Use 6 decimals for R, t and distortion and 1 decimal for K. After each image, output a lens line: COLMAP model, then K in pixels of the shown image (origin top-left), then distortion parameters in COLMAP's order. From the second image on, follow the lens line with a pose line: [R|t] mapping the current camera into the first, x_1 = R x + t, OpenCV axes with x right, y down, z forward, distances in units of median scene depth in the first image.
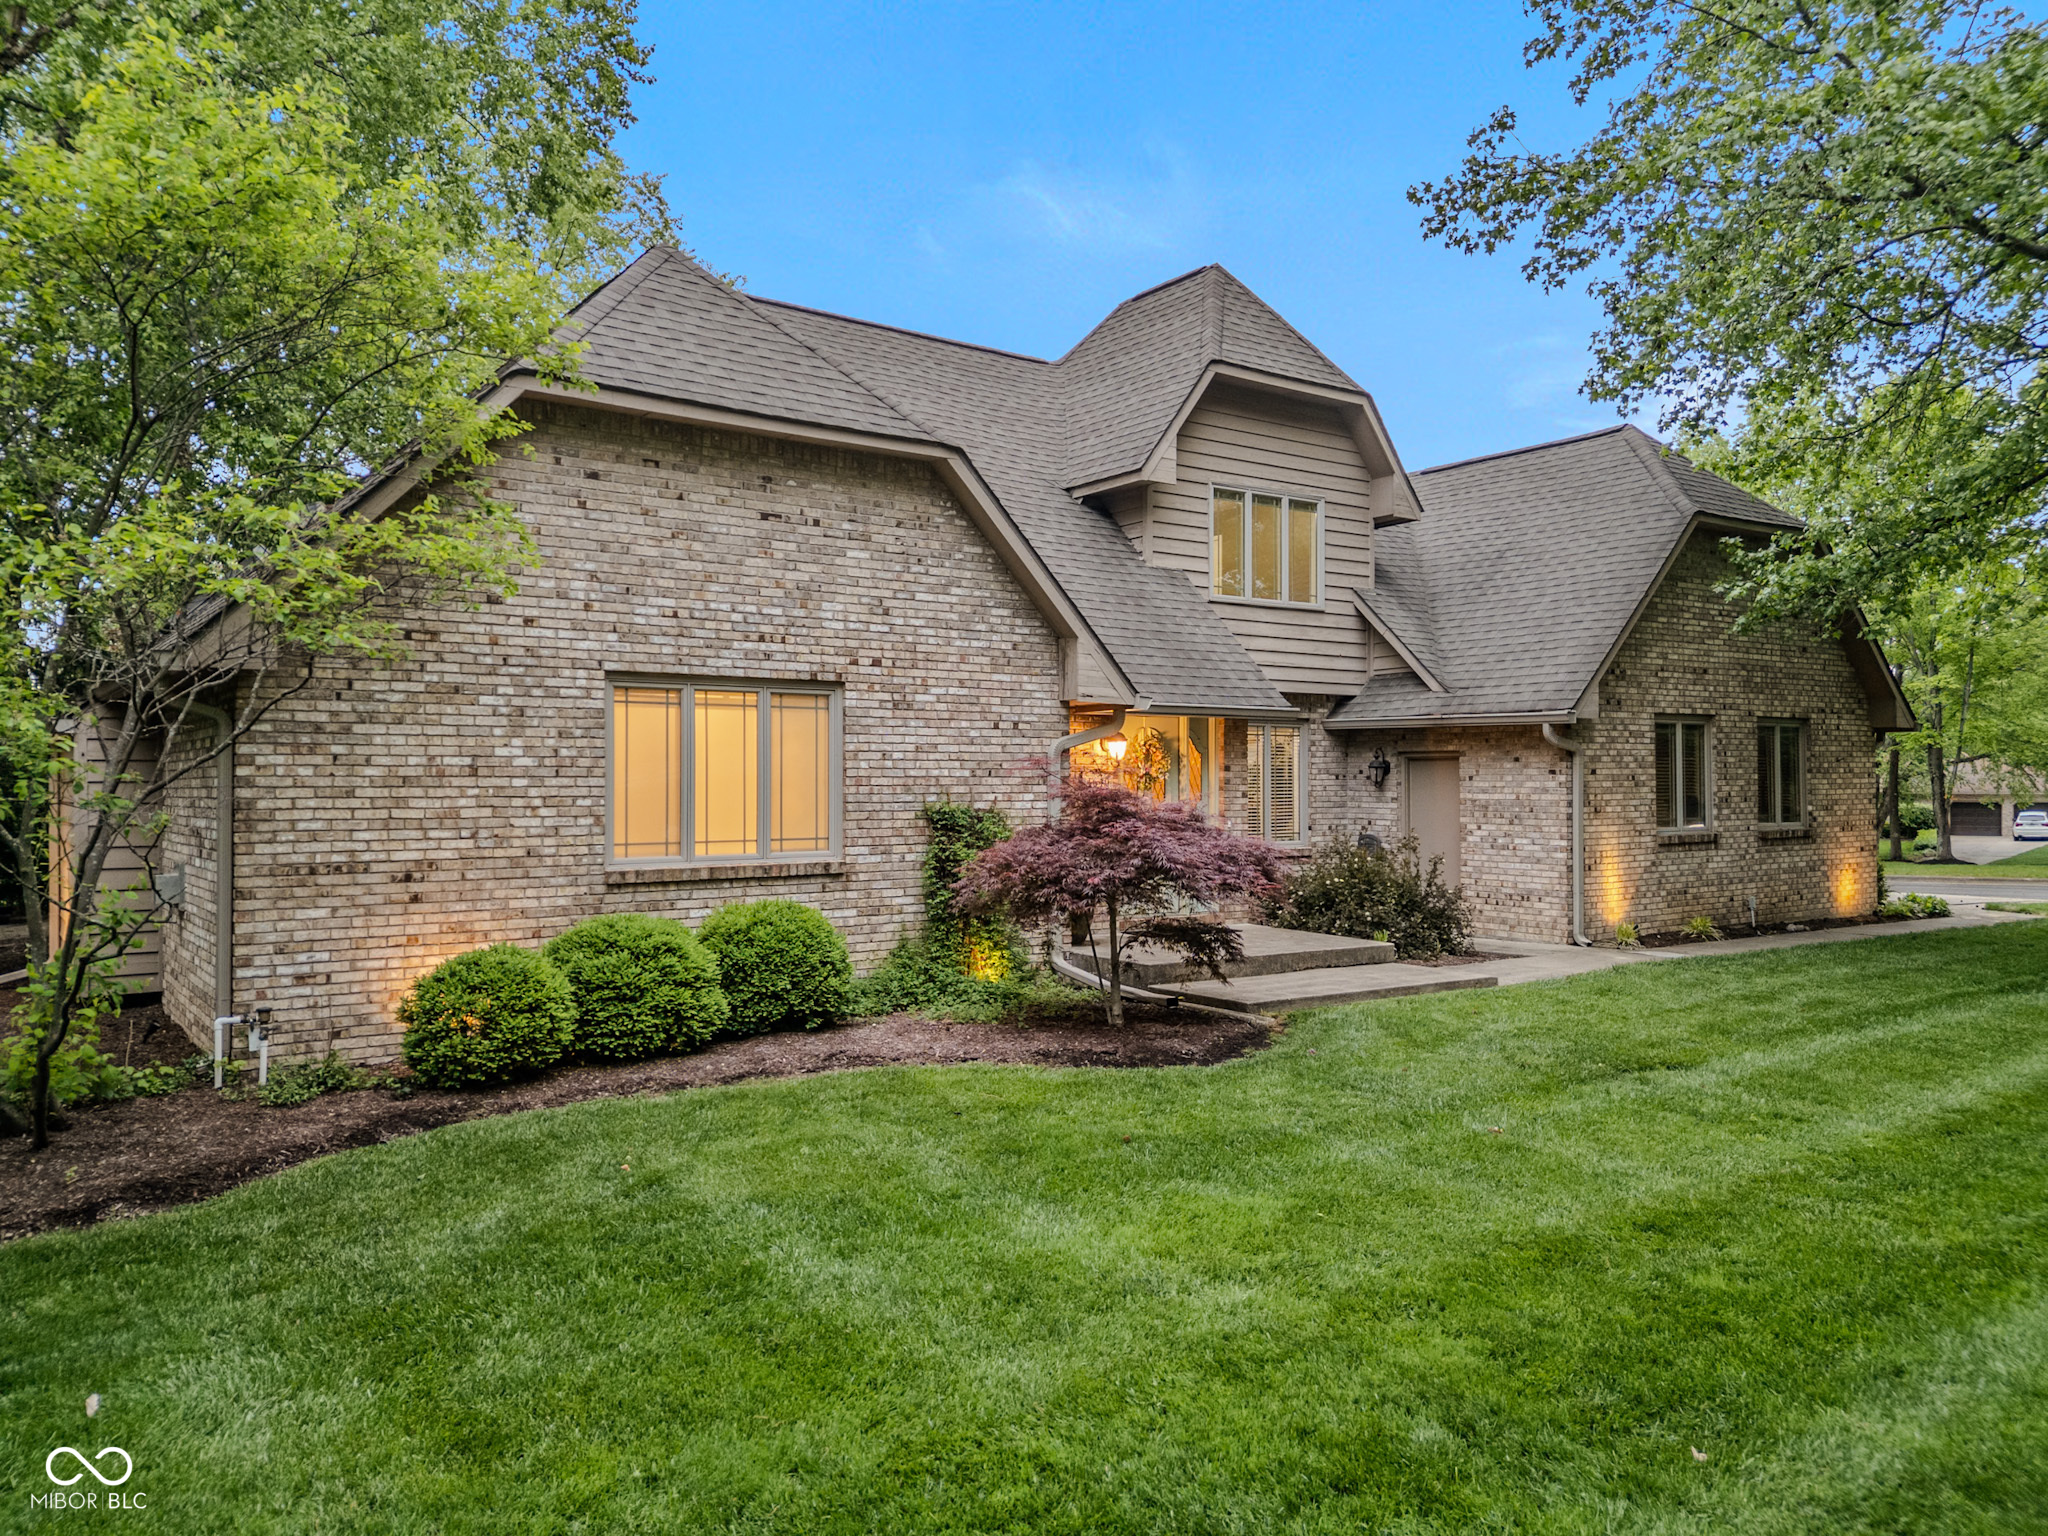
lens RADIAL K [[1437.9, 0, 1024.2], [0, 1437.9, 796.1], [0, 0, 1]] dist [0.094177, -0.111989]
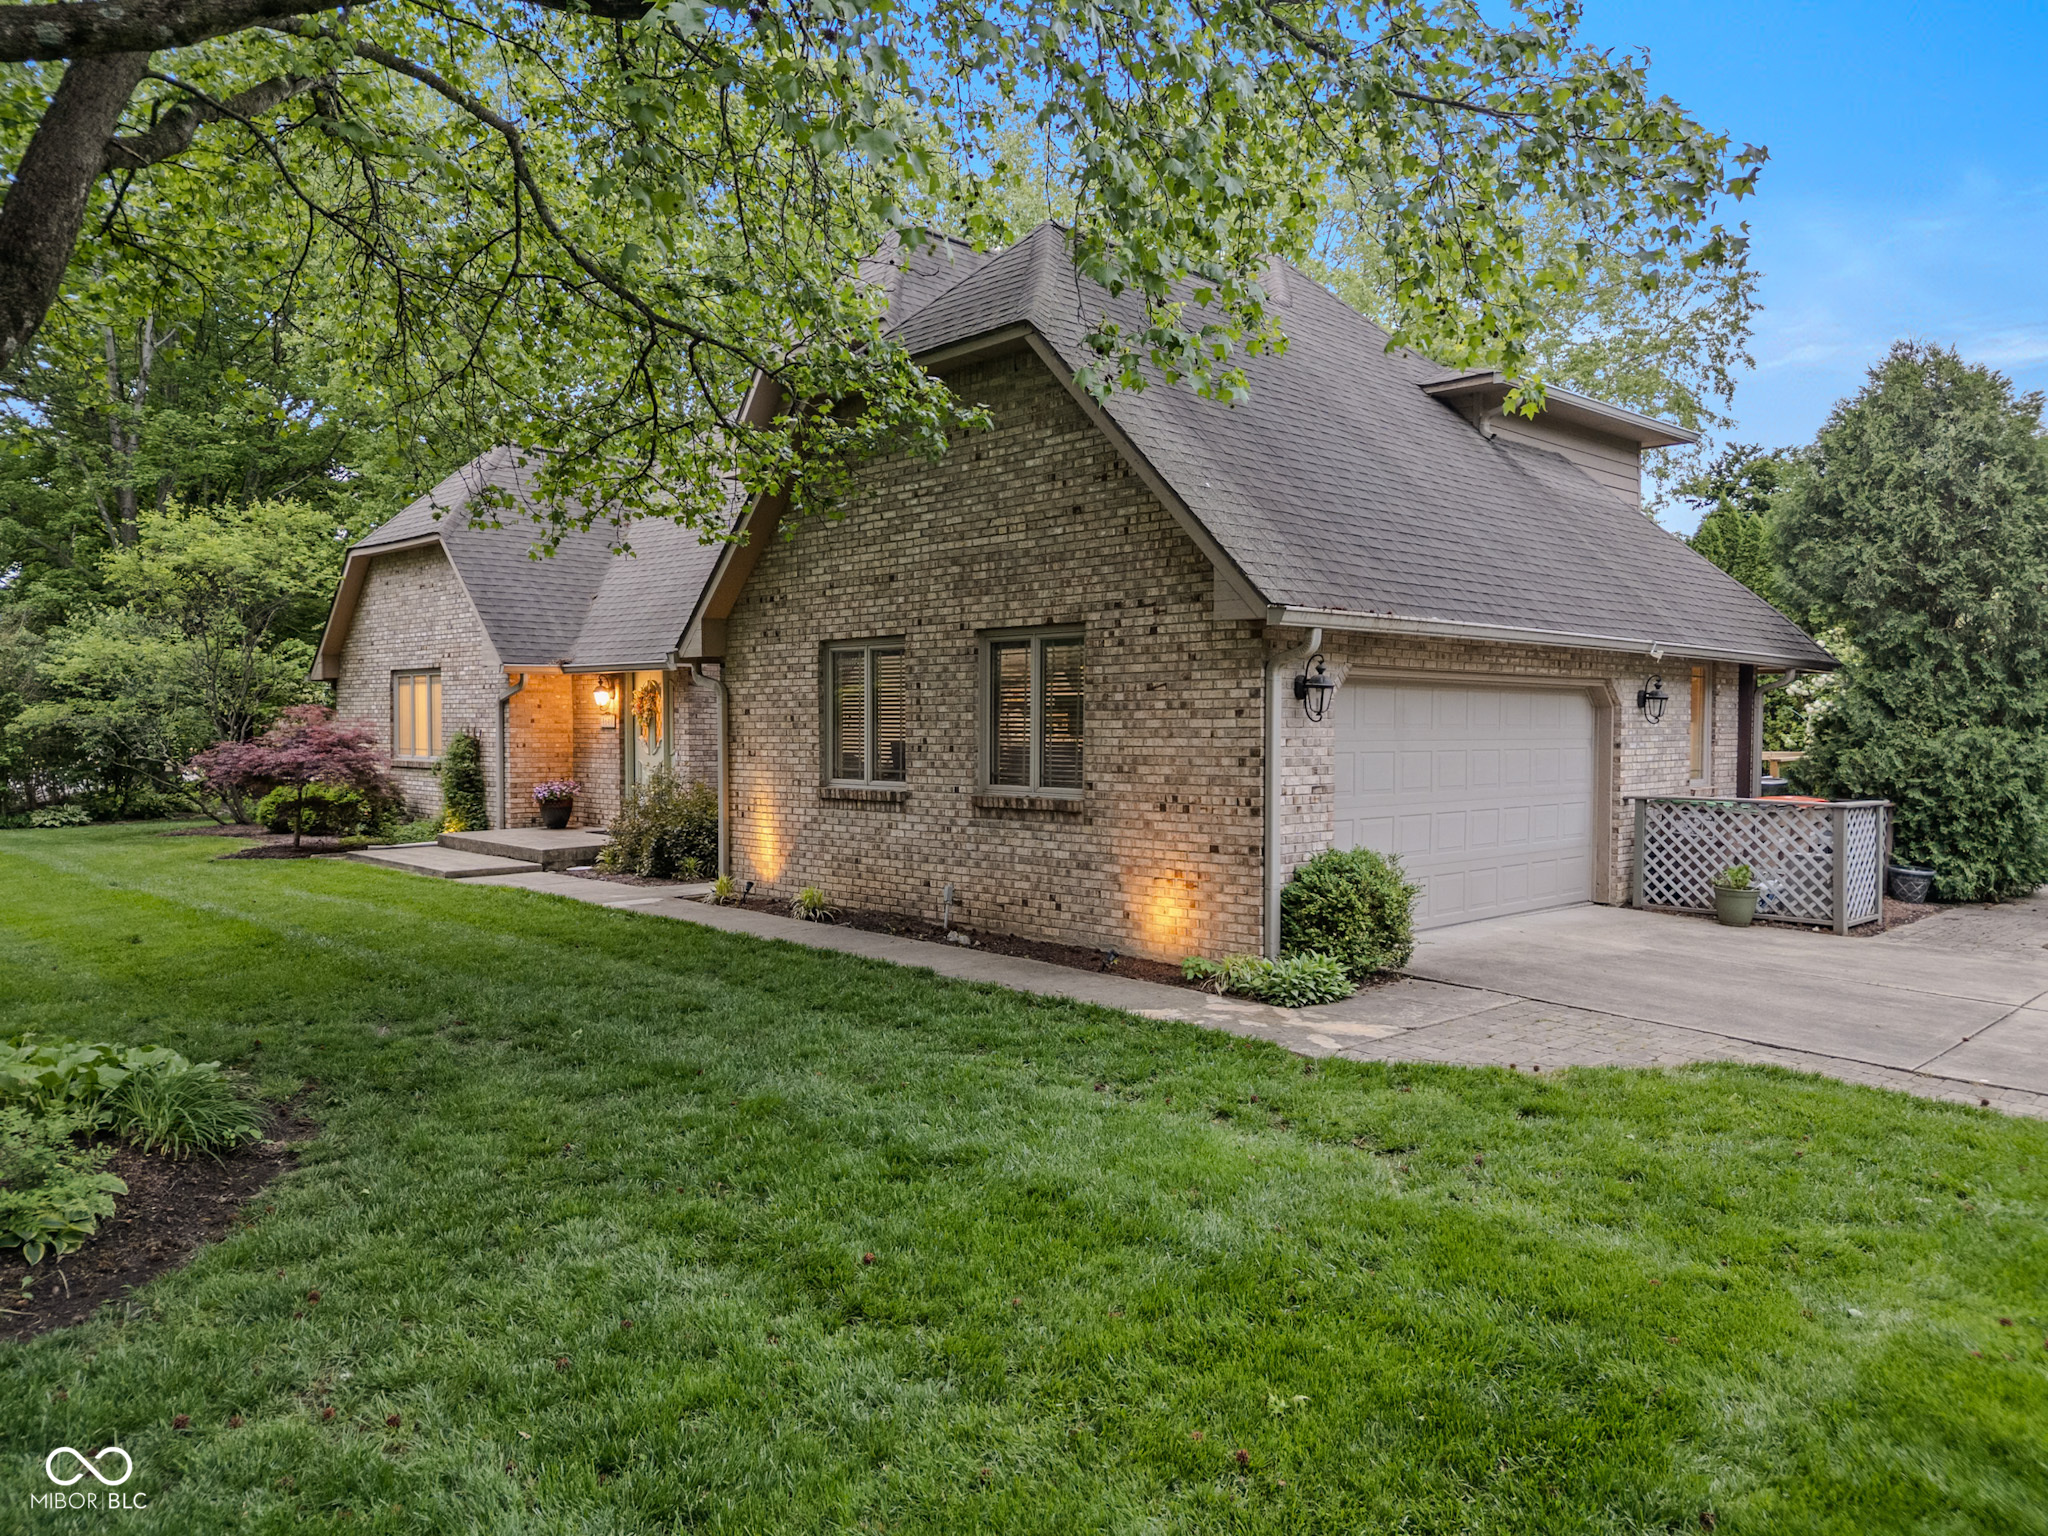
lens RADIAL K [[1437.9, 0, 1024.2], [0, 1437.9, 796.1], [0, 0, 1]] dist [0.094177, -0.111989]
pose [[0.144521, 0.054430, -0.988004, 1.777362], [-0.010350, 0.998514, 0.053495, -0.018756], [0.989448, 0.002495, 0.144870, 1.391035]]
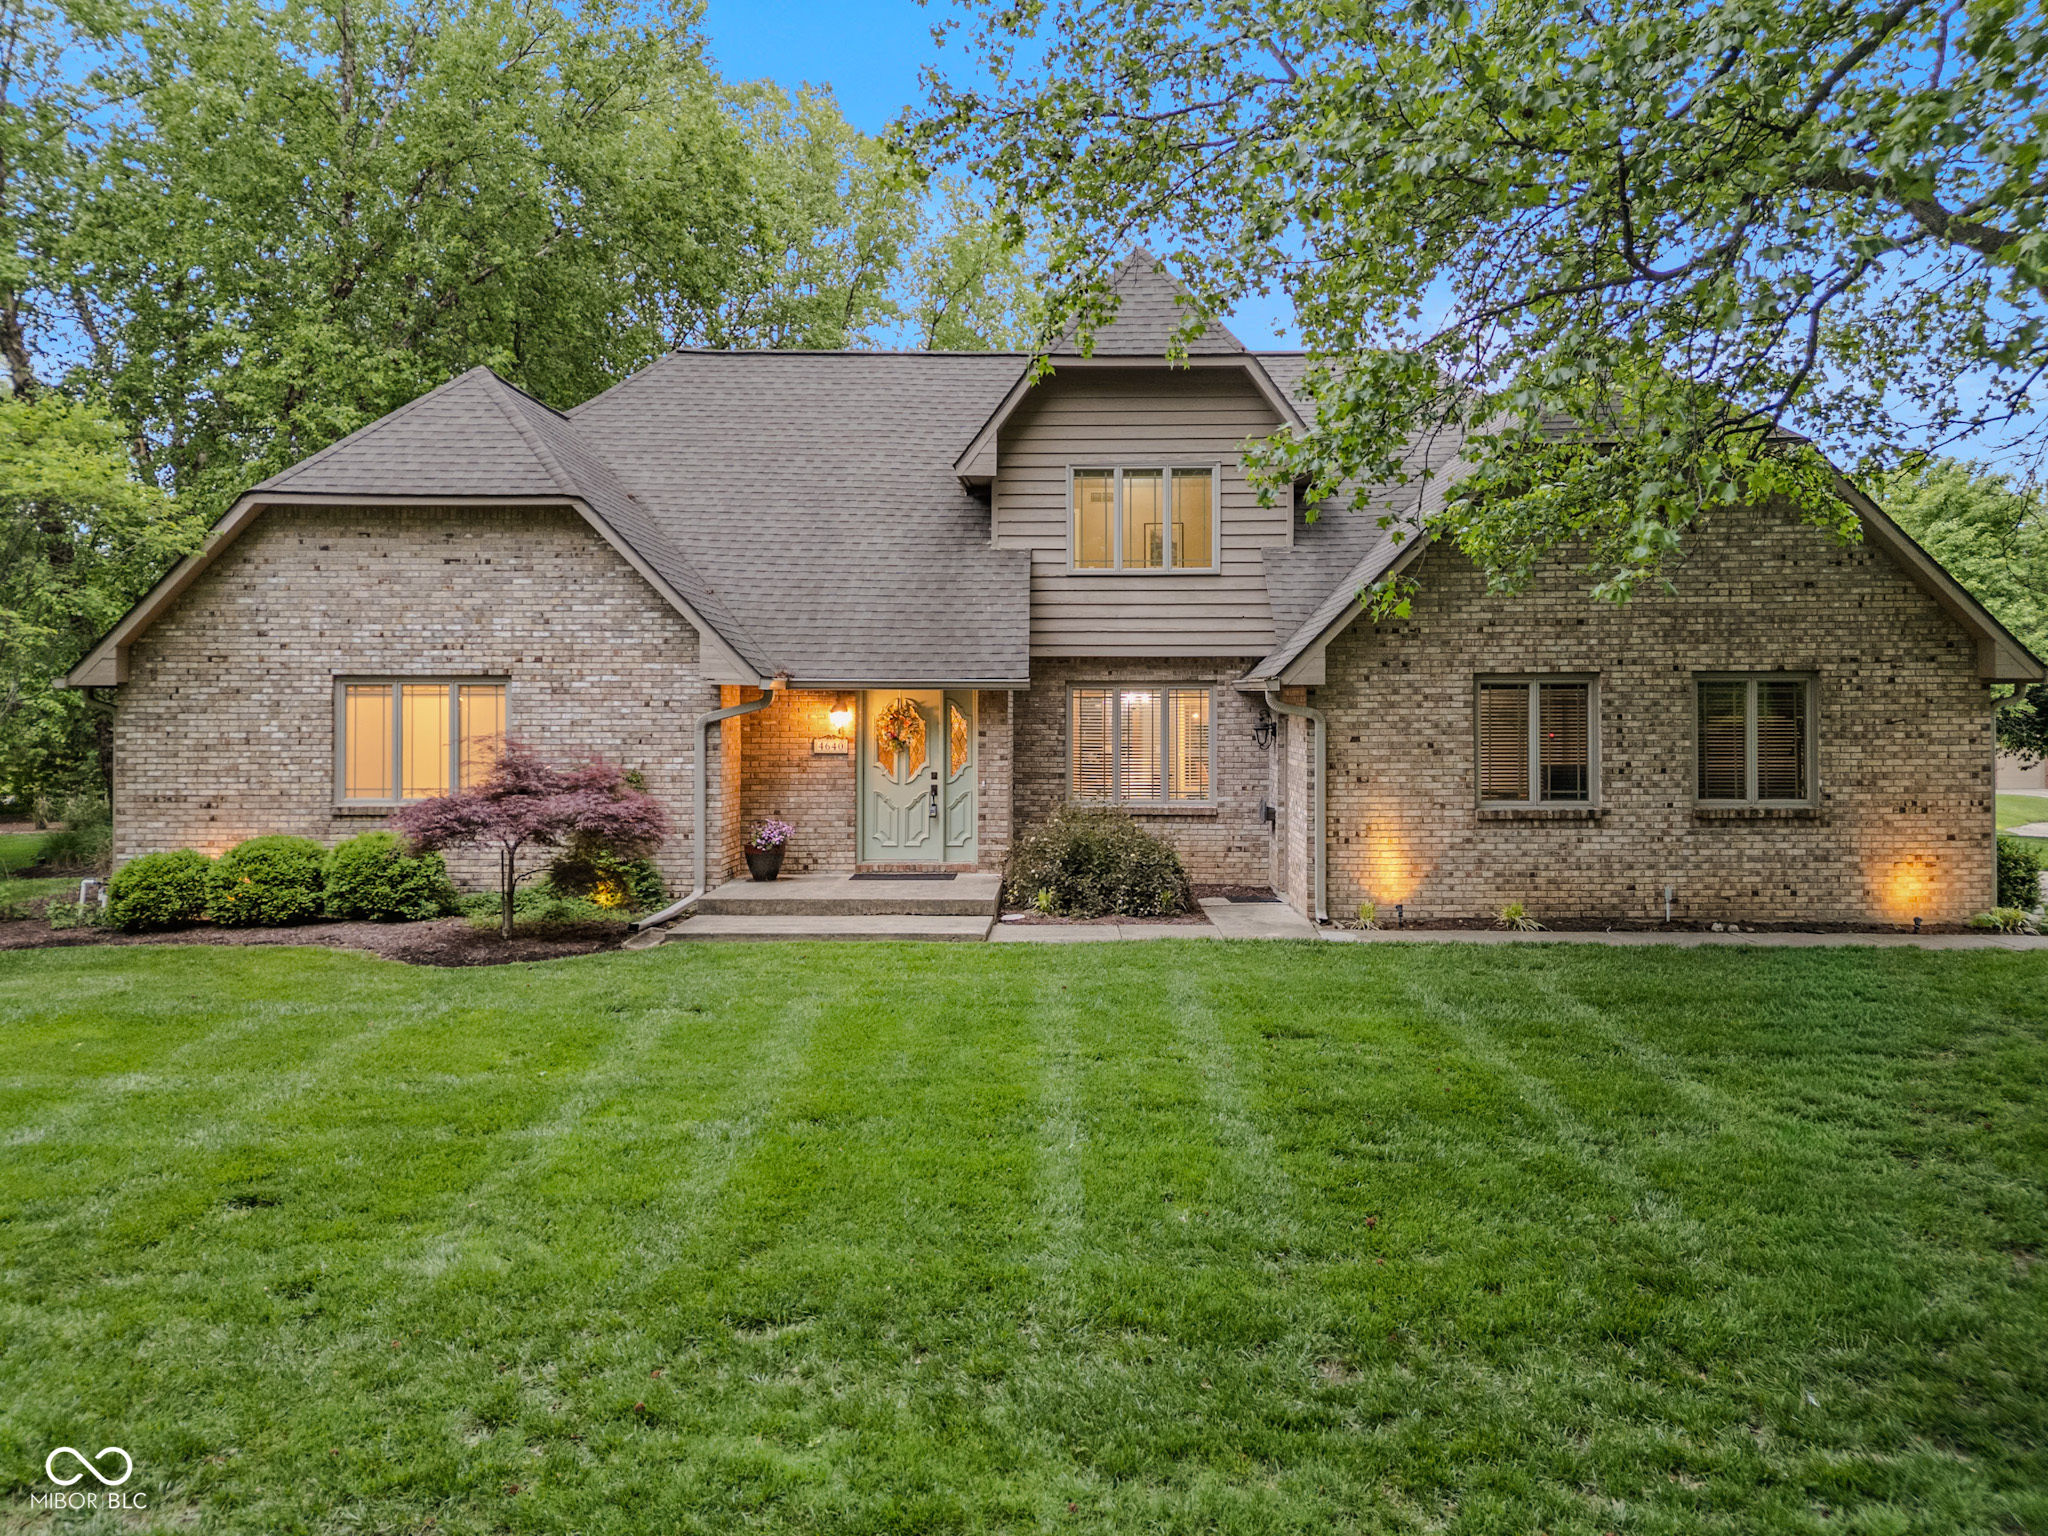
lens RADIAL K [[1407.4, 0, 1025.5], [0, 1407.4, 746.1], [0, 0, 1]] dist [0.035858, -0.004073]
pose [[0.810514, 0.013421, -0.585565, 1.003683], [-0.005884, 0.999874, 0.014773, -0.032564], [0.585690, -0.008528, 0.810490, 0.183716]]
